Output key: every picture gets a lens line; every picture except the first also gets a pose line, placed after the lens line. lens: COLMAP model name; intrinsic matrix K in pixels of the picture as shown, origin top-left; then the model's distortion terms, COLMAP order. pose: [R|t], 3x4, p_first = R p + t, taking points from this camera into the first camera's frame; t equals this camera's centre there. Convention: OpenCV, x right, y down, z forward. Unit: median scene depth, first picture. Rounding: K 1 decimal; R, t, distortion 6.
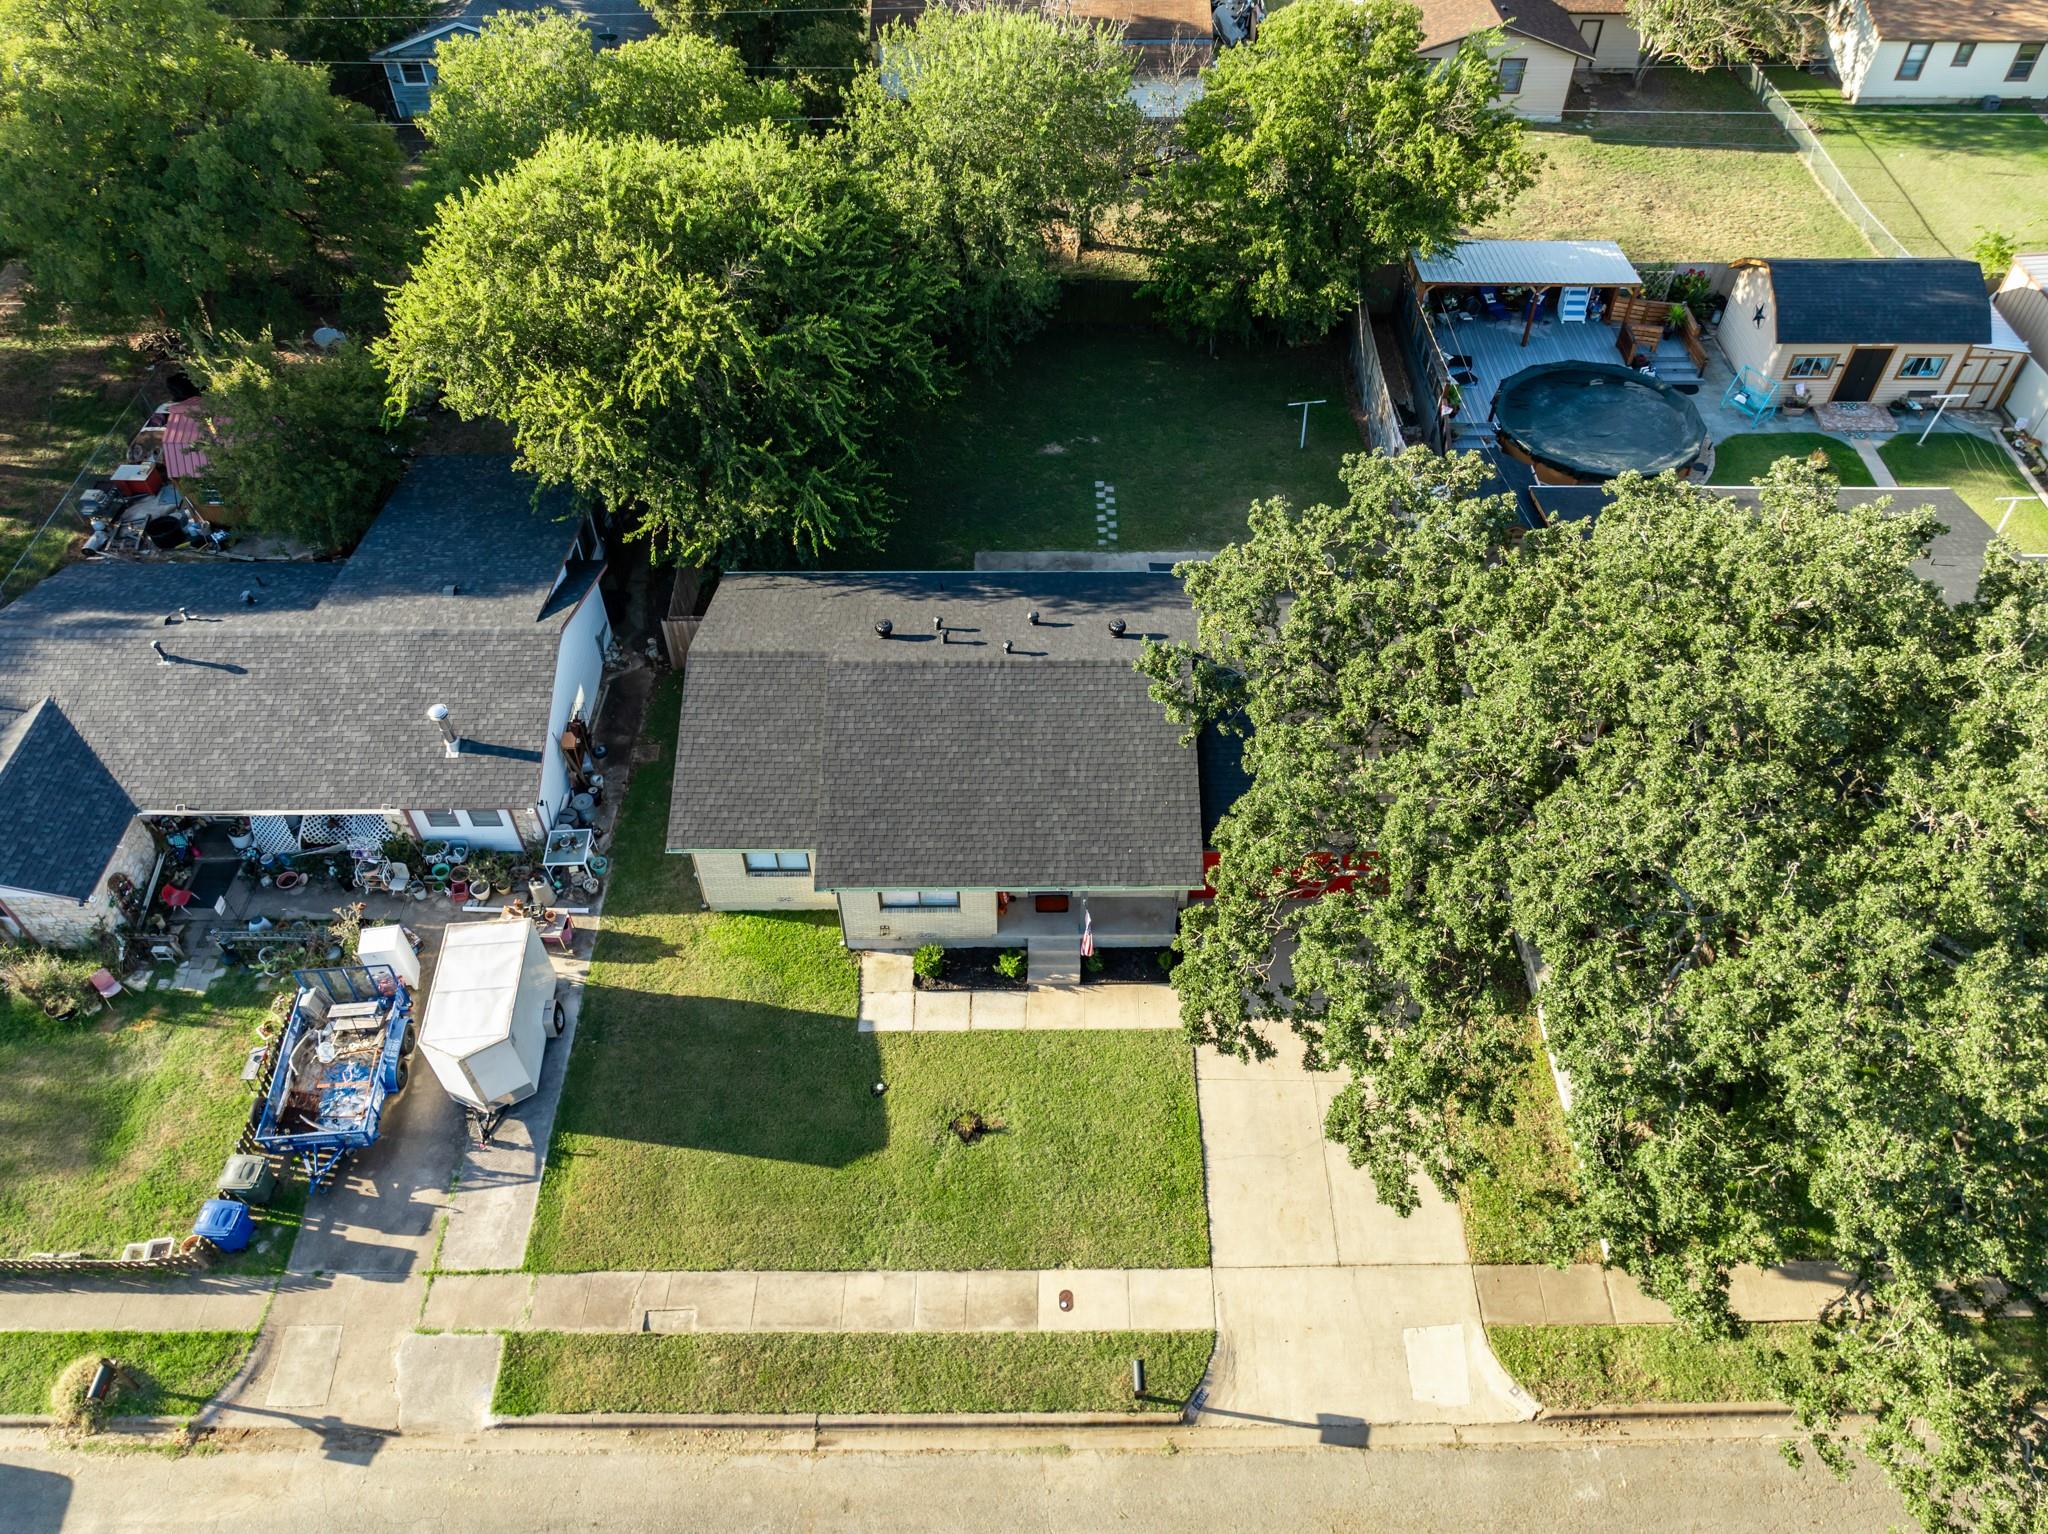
lens RADIAL K [[1456.1, 0, 1024.0], [0, 1456.1, 767.0], [0, 0, 1]] dist [-0.031640, 0.019442]
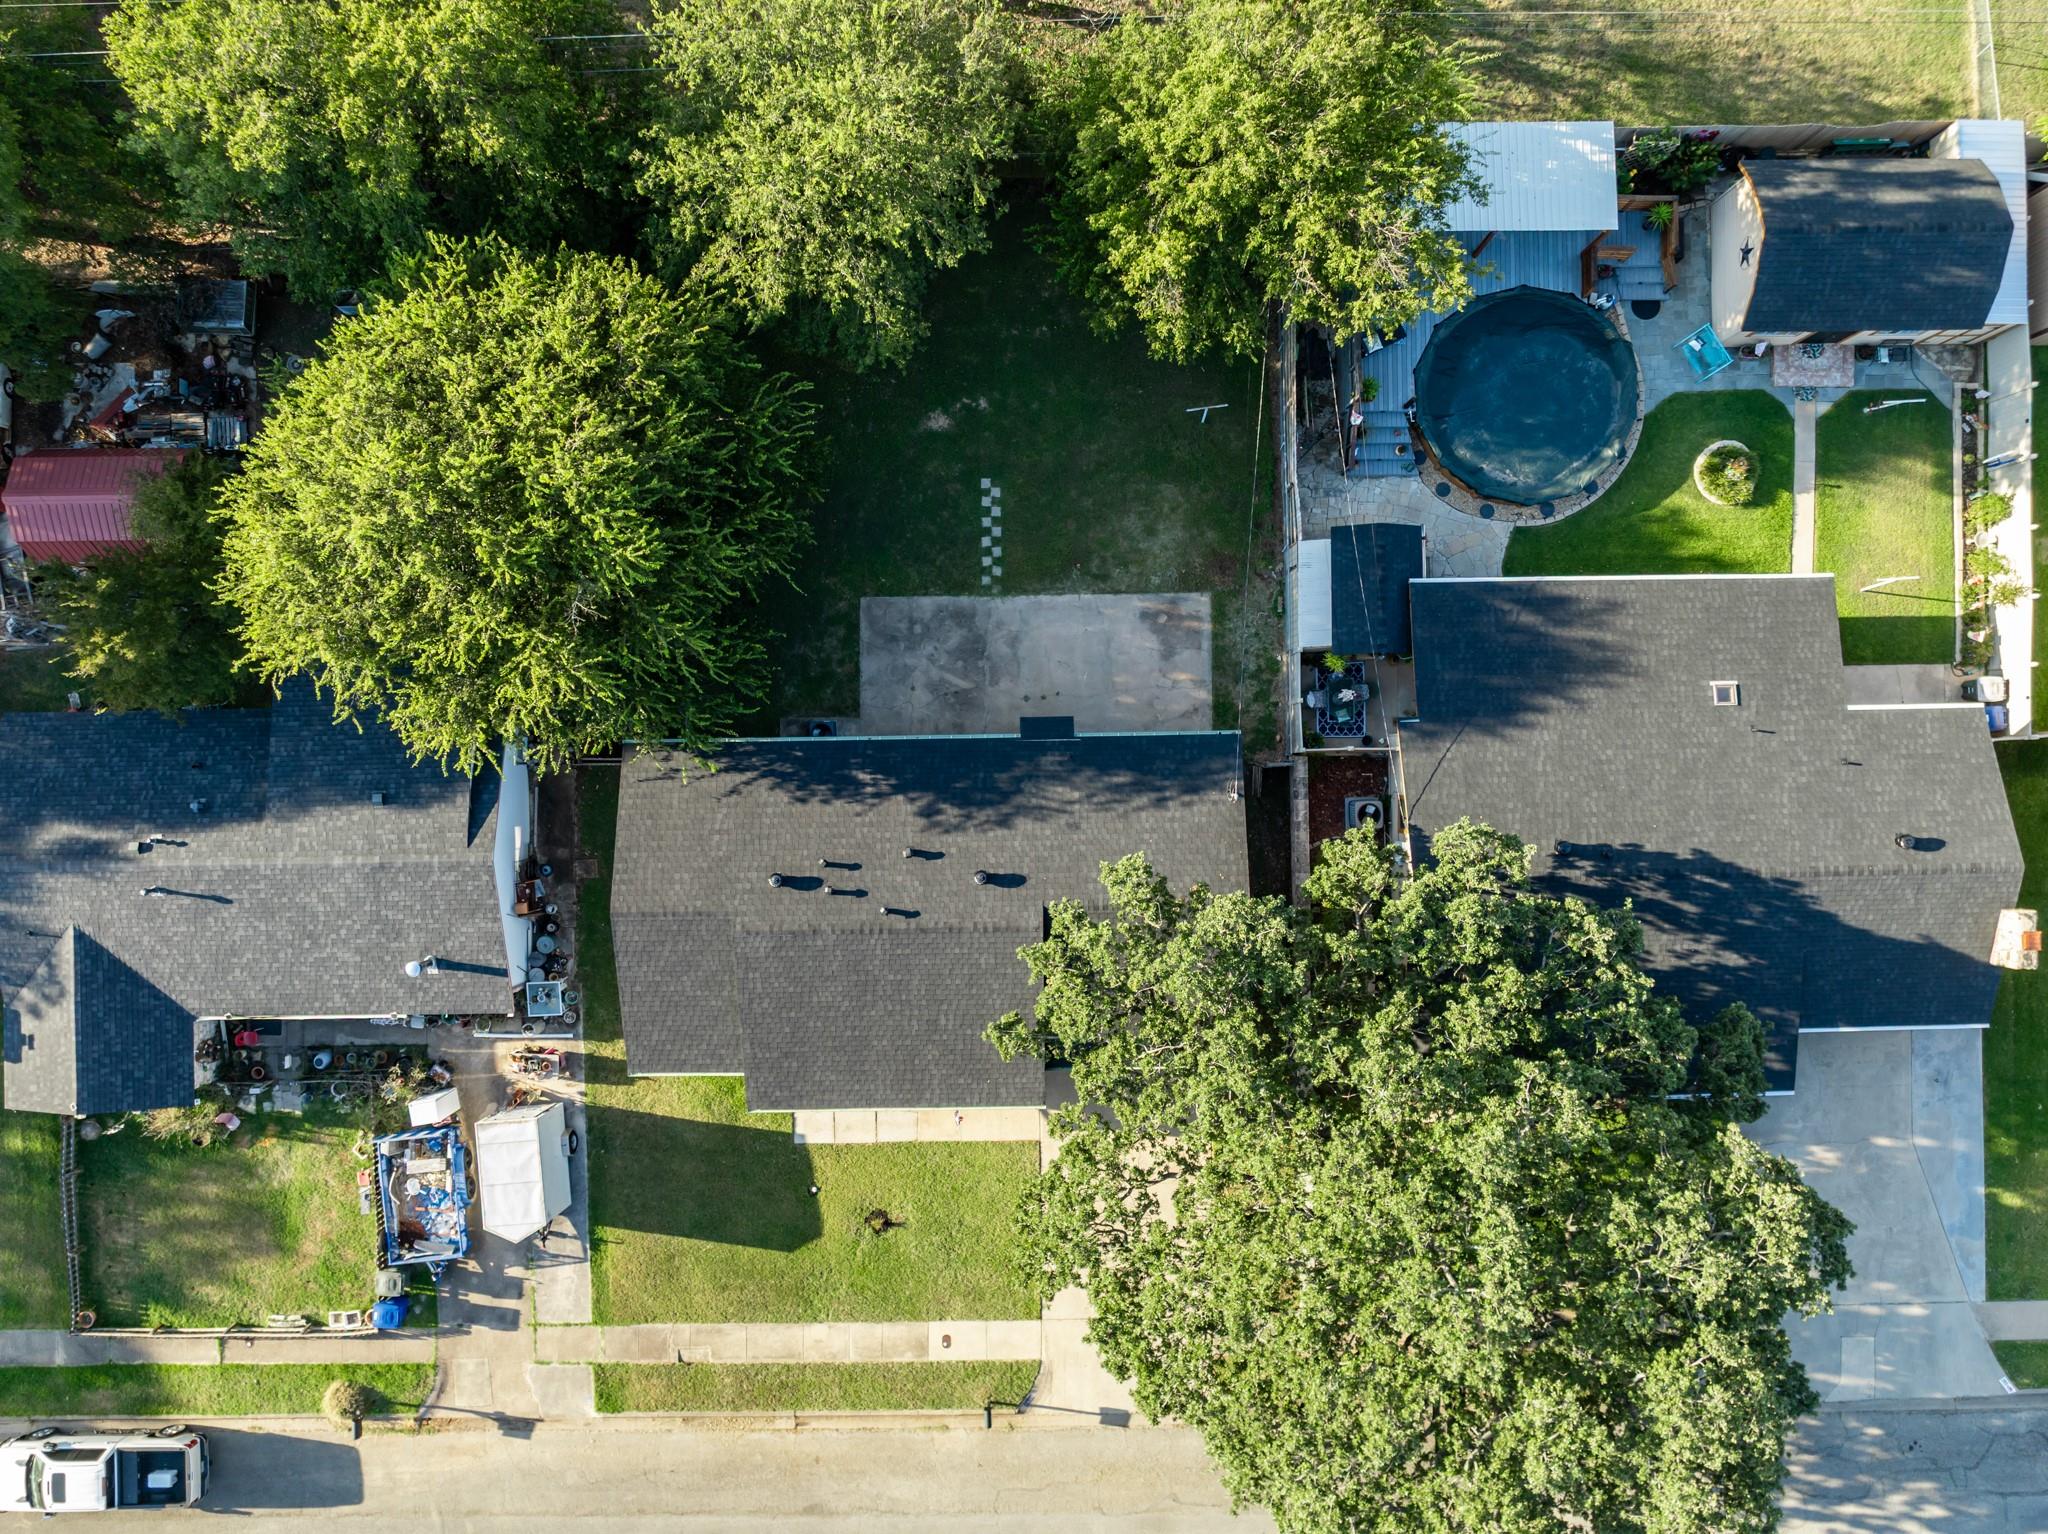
lens RADIAL K [[1464.5, 0, 1026.1], [0, 1464.5, 760.0], [0, 0, 1]] dist [-0.040342, 0.027700]
pose [[0.999909, -0.013407, -0.001556, 0.111992], [0.010972, 0.740364, 0.672117, -1.020885], [-0.007859, -0.672072, 0.740444, 0.233604]]
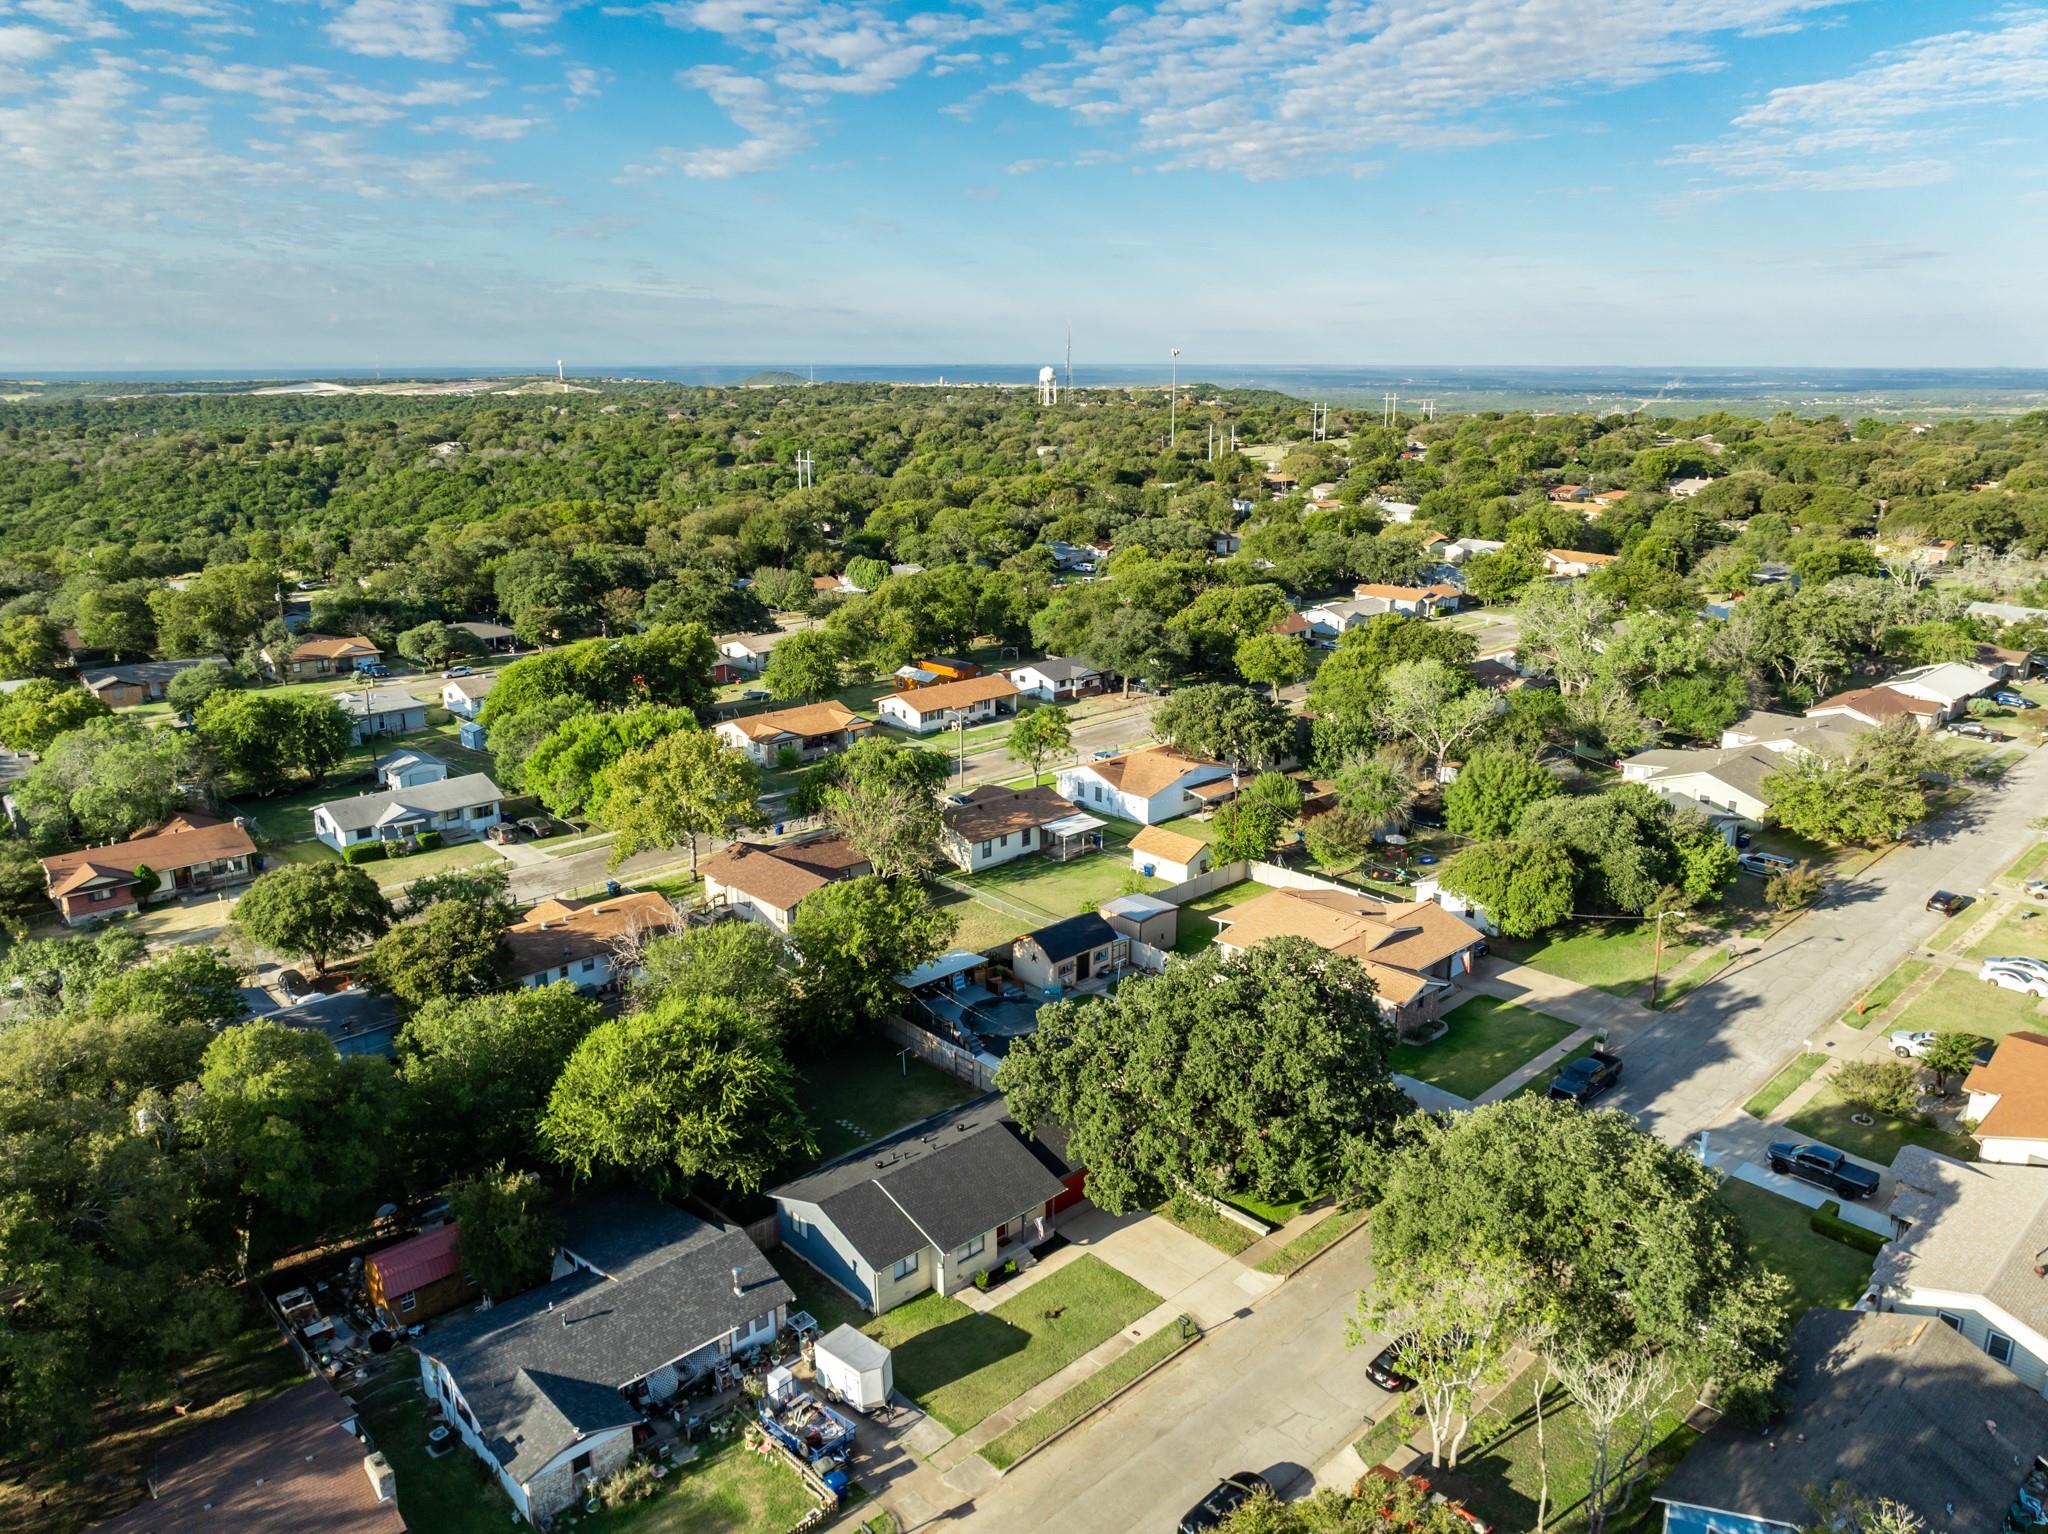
lens RADIAL K [[1464.5, 0, 1026.1], [0, 1464.5, 760.0], [0, 0, 1]] dist [-0.040342, 0.027700]
pose [[0.729296, -0.181221, 0.659763, -1.386425], [0.506624, 0.791125, -0.342715, 0.313000], [-0.459847, 0.584193, 0.668775, -1.002345]]
